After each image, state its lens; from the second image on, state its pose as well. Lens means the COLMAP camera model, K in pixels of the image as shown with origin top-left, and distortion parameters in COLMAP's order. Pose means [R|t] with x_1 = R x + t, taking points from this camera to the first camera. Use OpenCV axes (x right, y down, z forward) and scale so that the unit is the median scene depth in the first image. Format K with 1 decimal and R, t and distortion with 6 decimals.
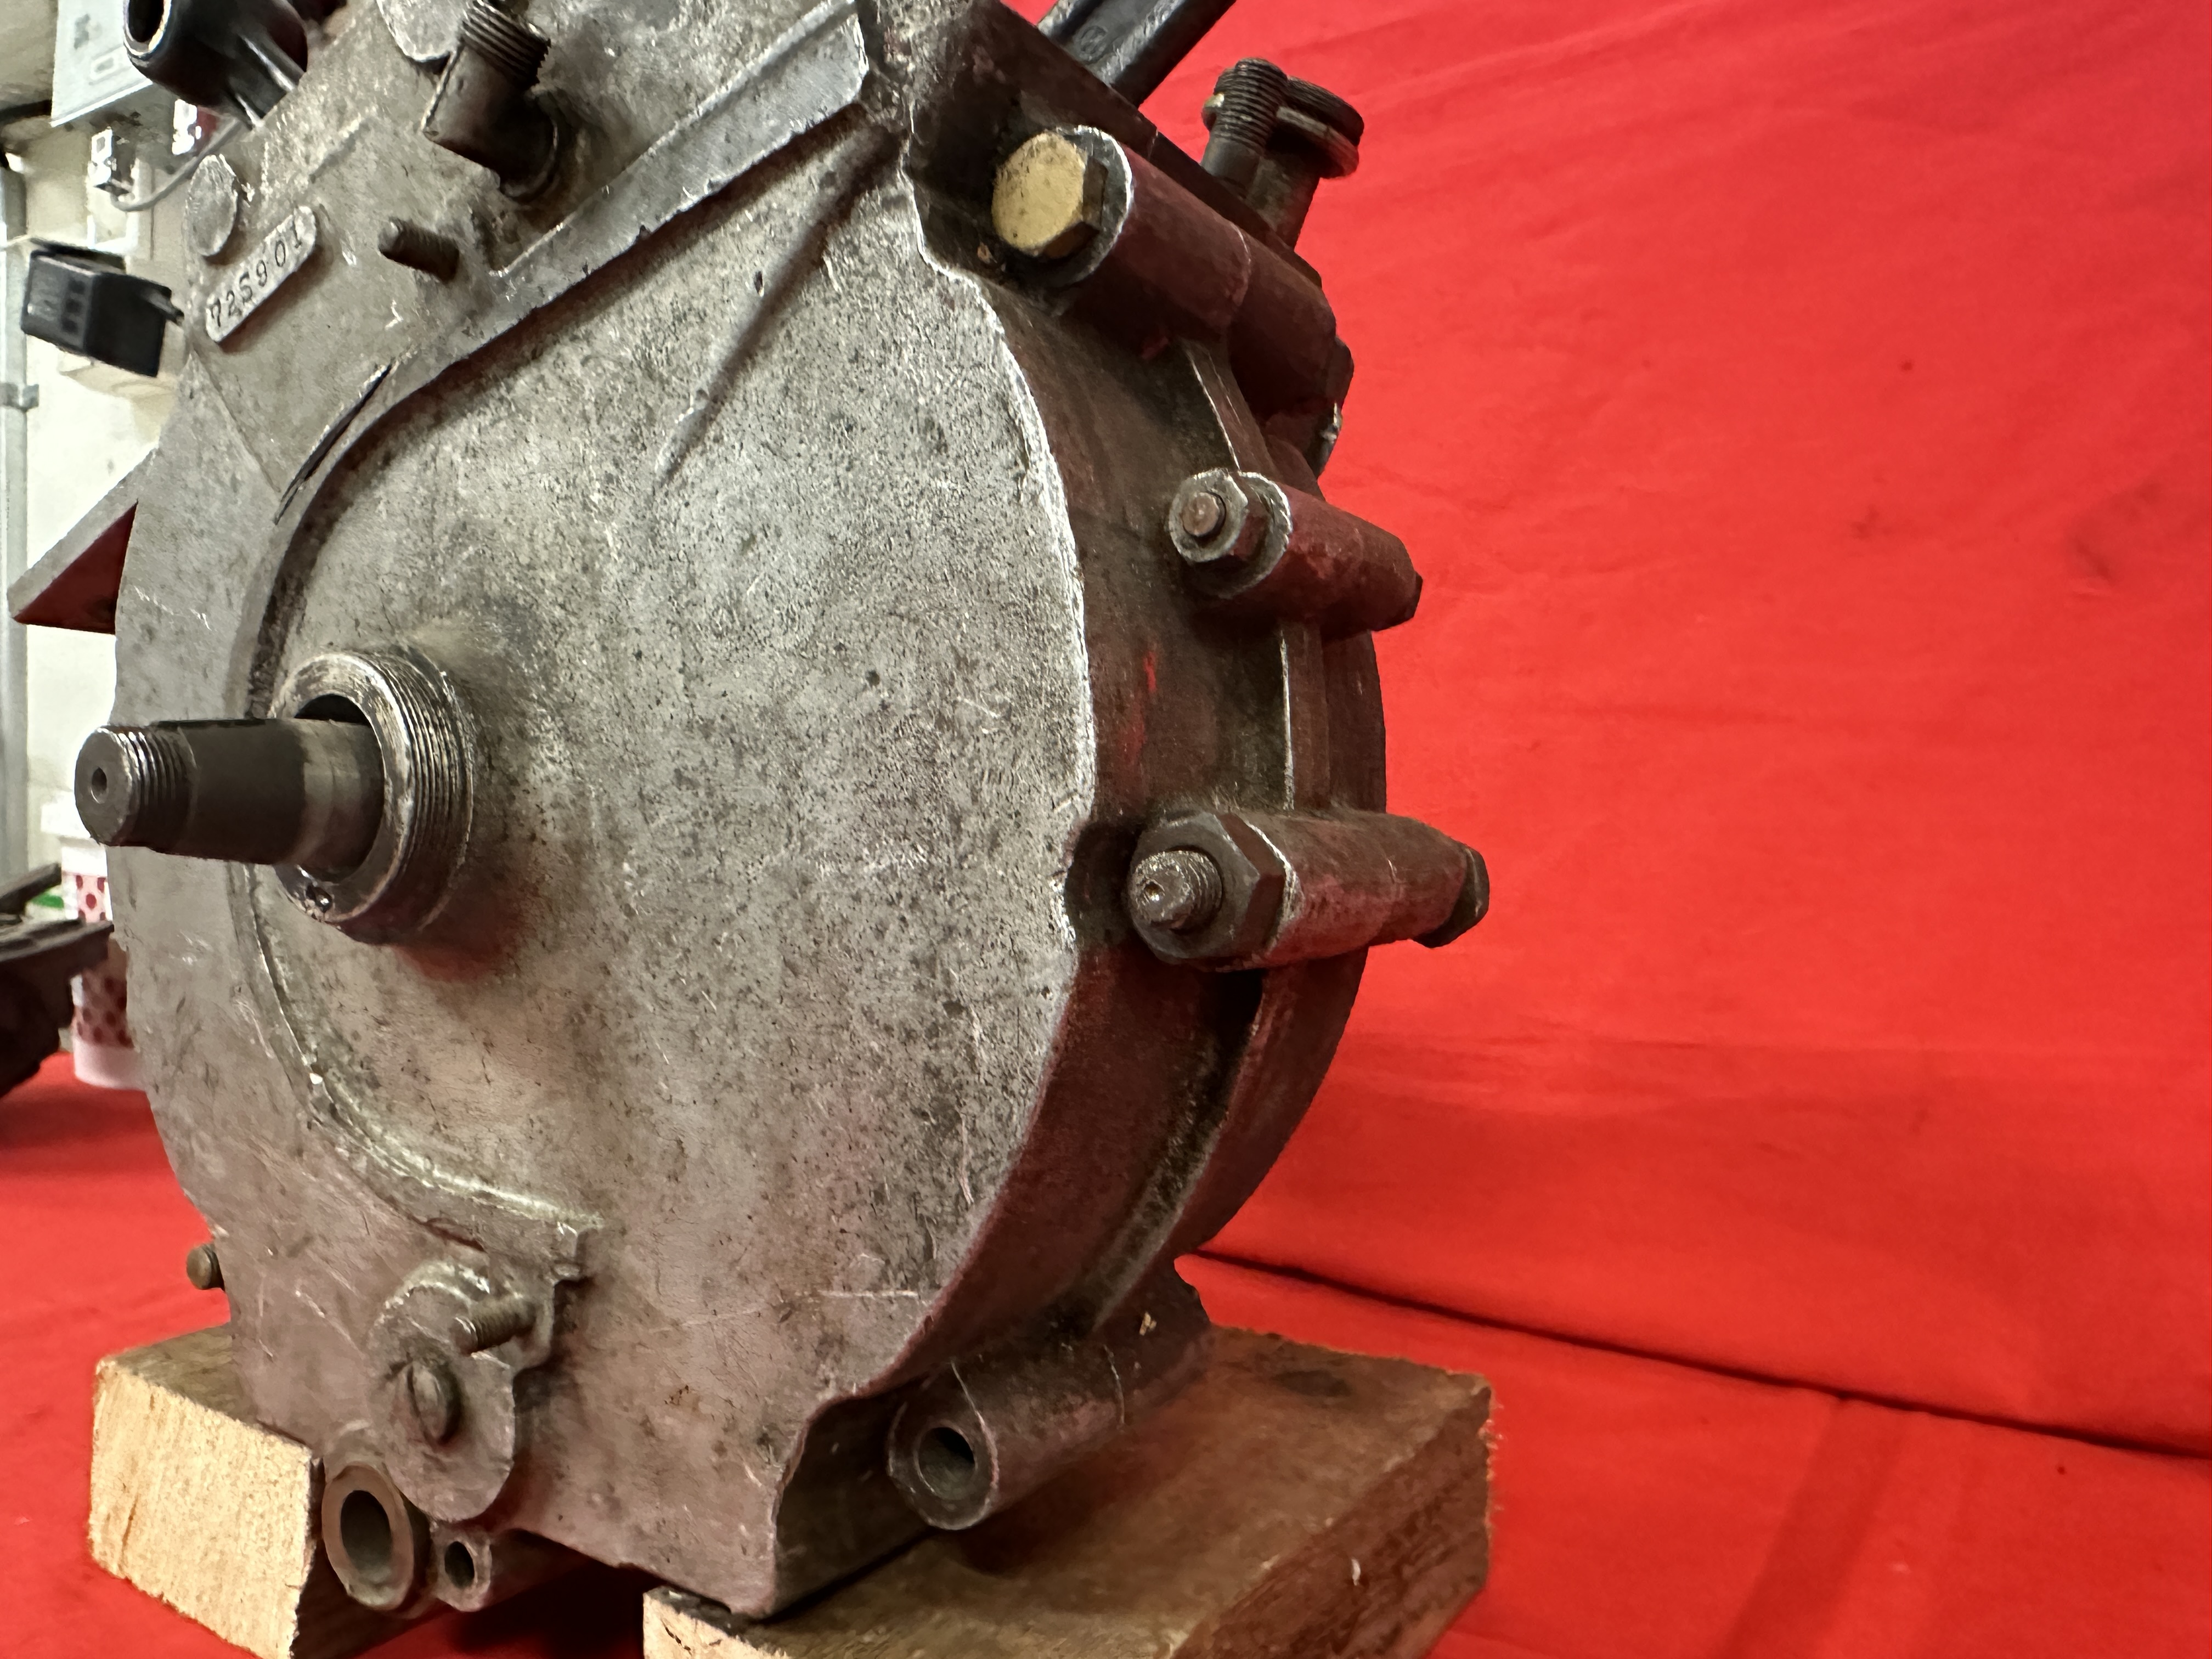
lens RADIAL K [[1540.5, 0, 1086.9], [0, 1540.5, 956.3], [0, 0, 1]] dist [-0.004663, -0.014247]
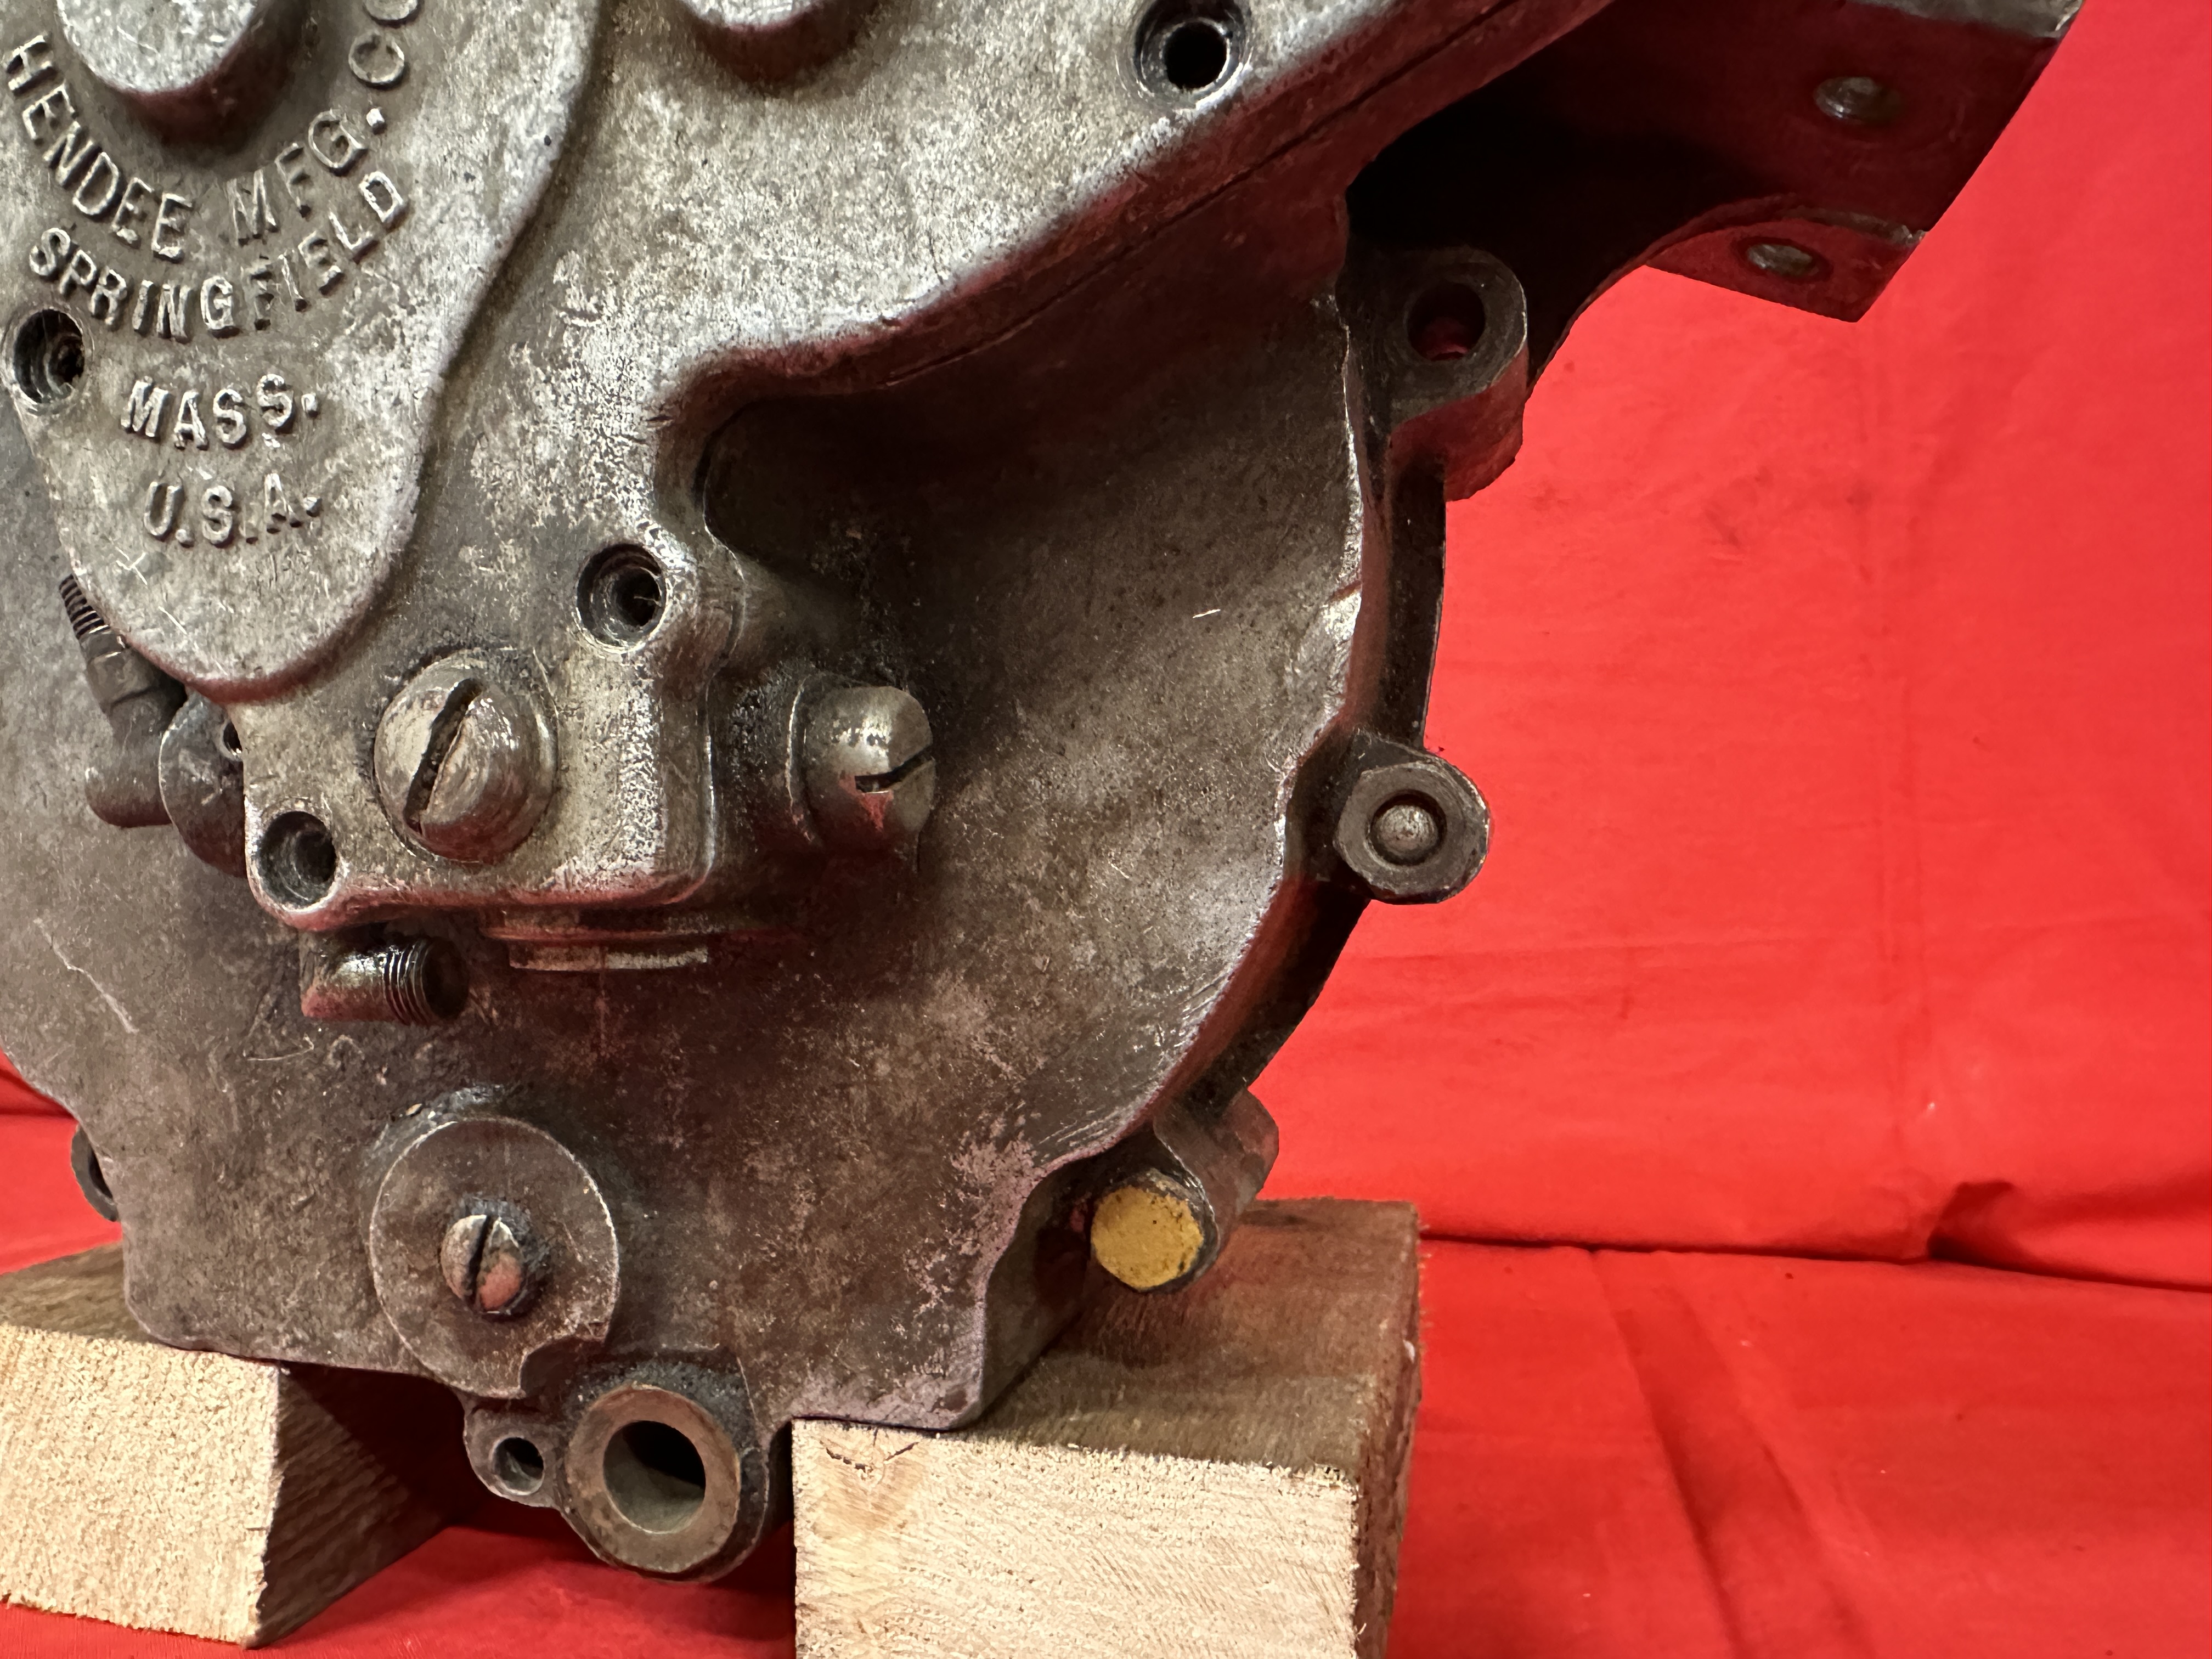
lens RADIAL K [[1540.5, 0, 1054.0], [0, 1540.5, 956.3], [0, 0, 1]] dist [-0.004663, -0.014247]
pose [[0.947382, -0.024523, 0.319165, -0.446185], [0.037973, 0.998631, -0.035984, 0.184573], [-0.317845, 0.046210, 0.947016, 0.099559]]
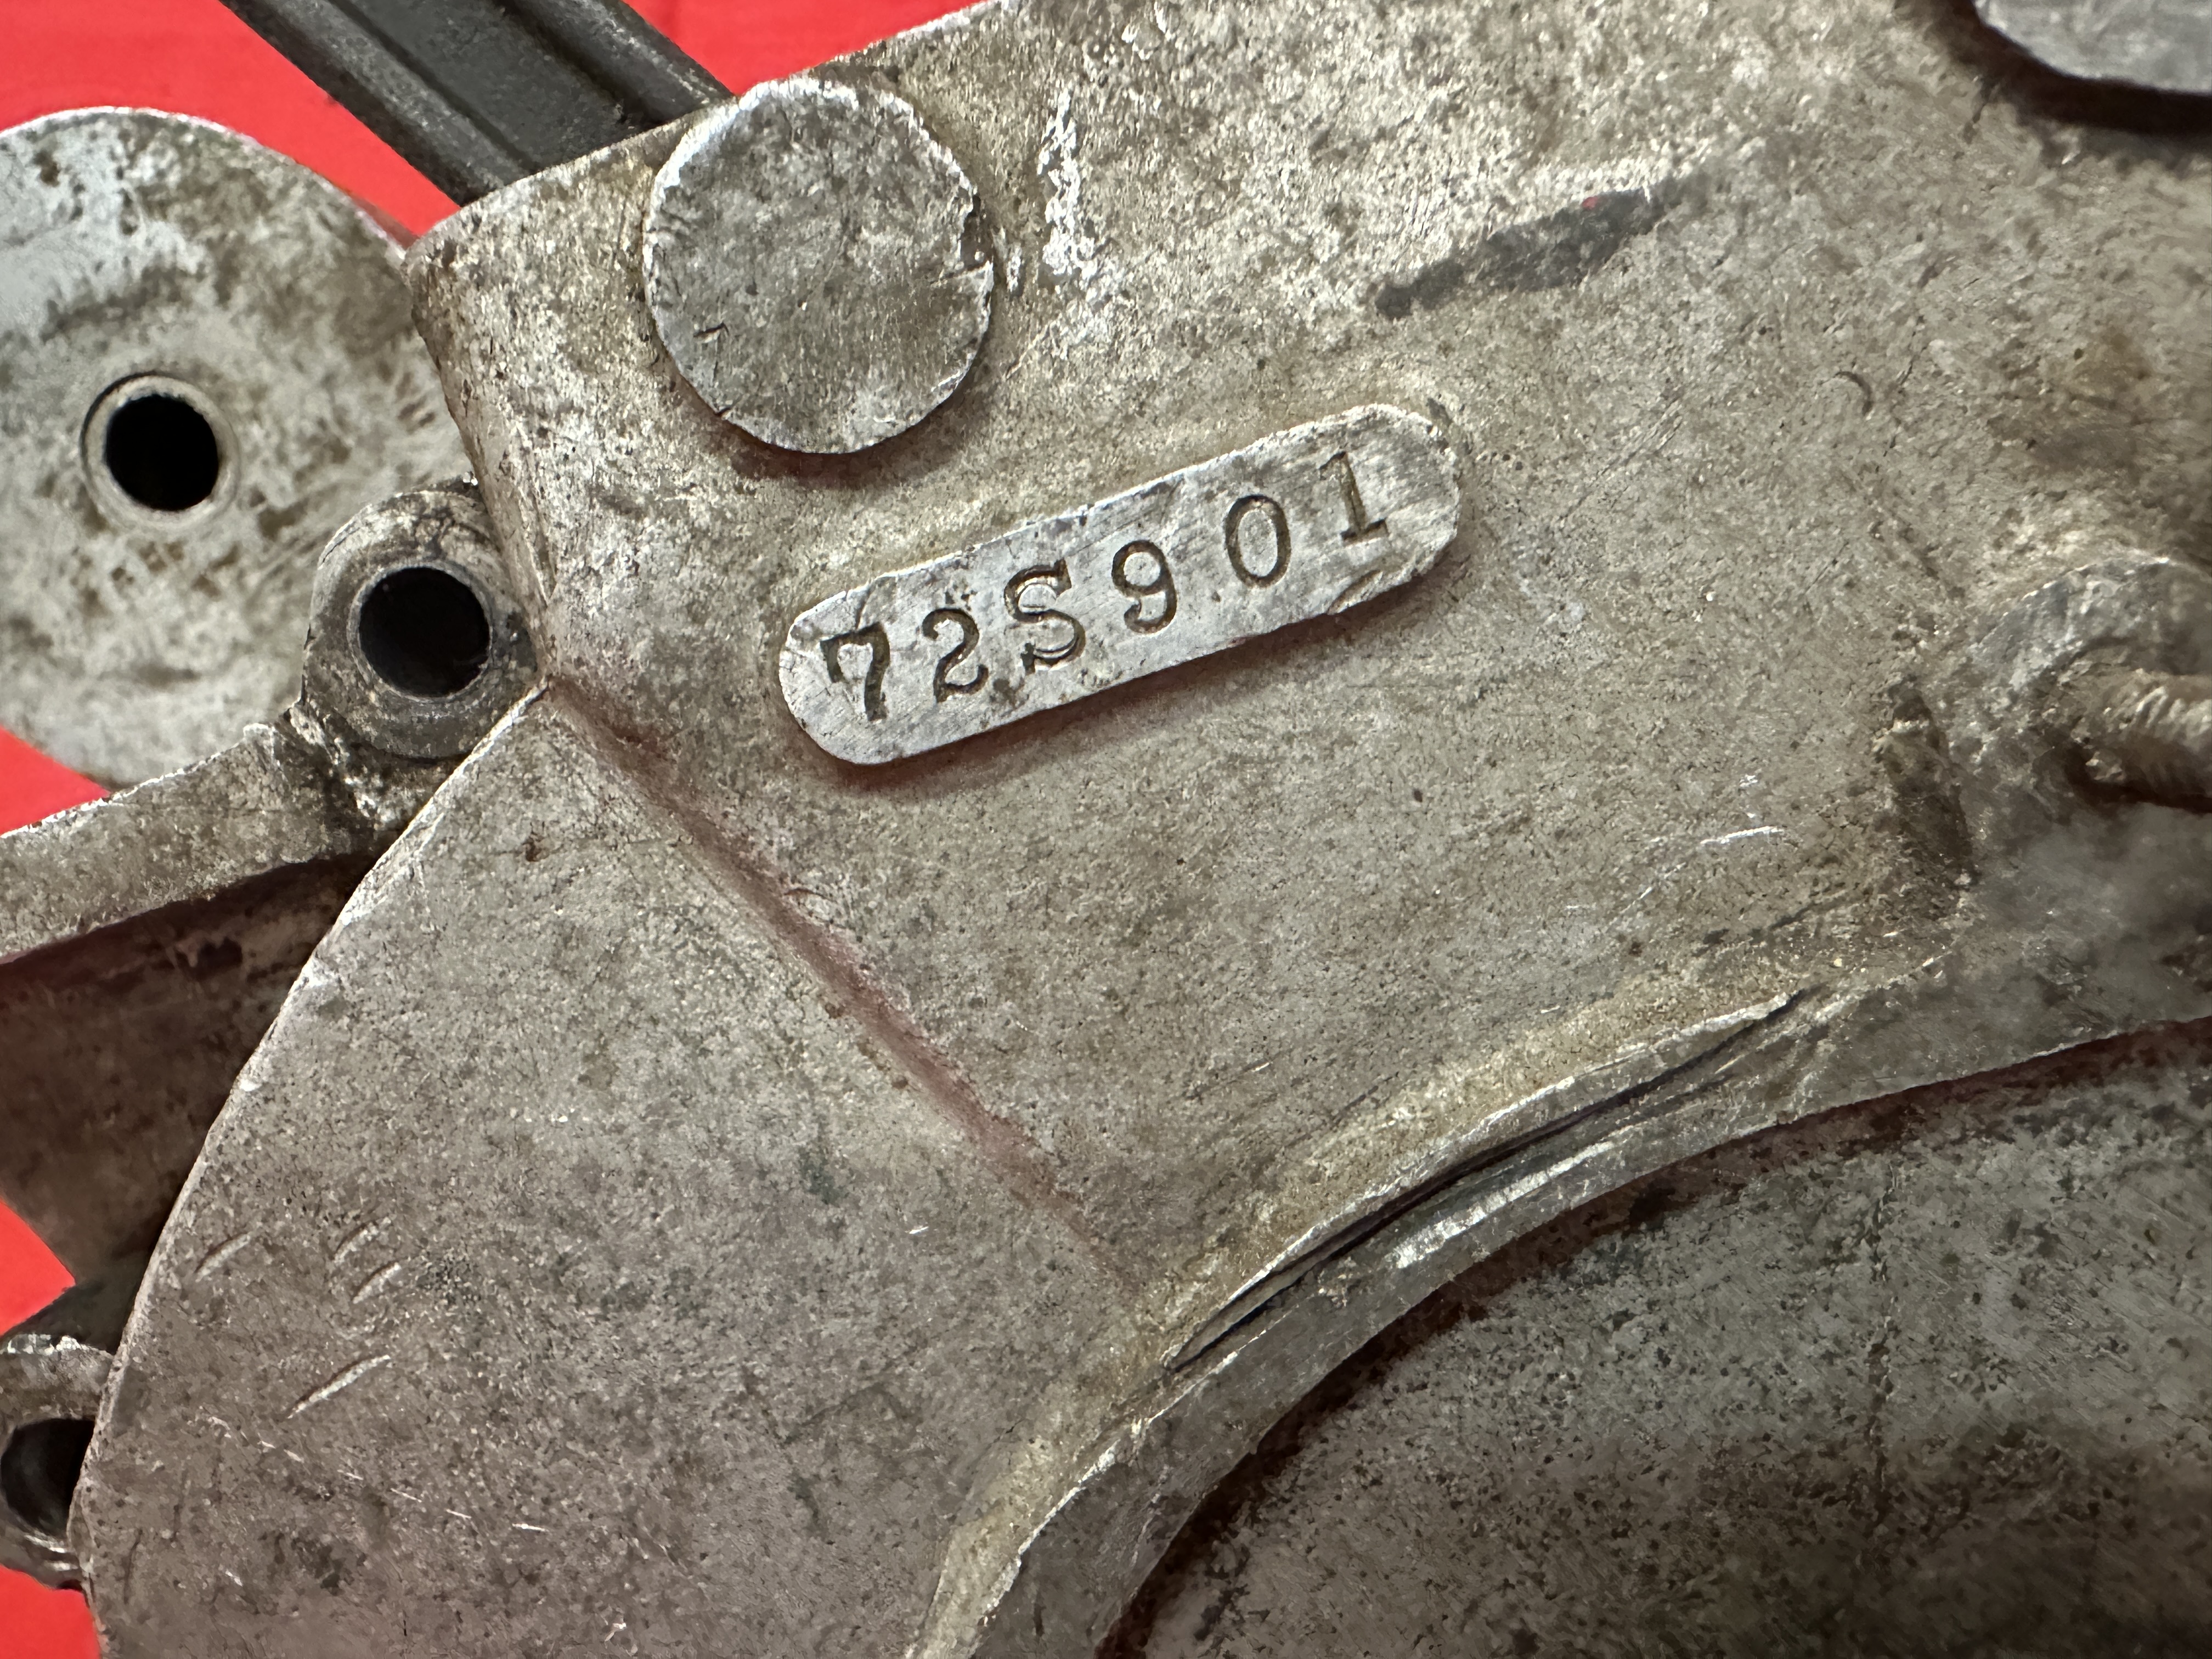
lens RADIAL K [[1540.5, 0, 1080.4], [0, 1540.5, 925.1], [0, 0, 1]] dist [-0.004663, -0.014247]
pose [[0.837893, -0.116575, 0.533240, -0.805660], [0.040064, 0.987427, 0.152914, -0.483033], [-0.544362, -0.106762, 0.832029, 0.854509]]
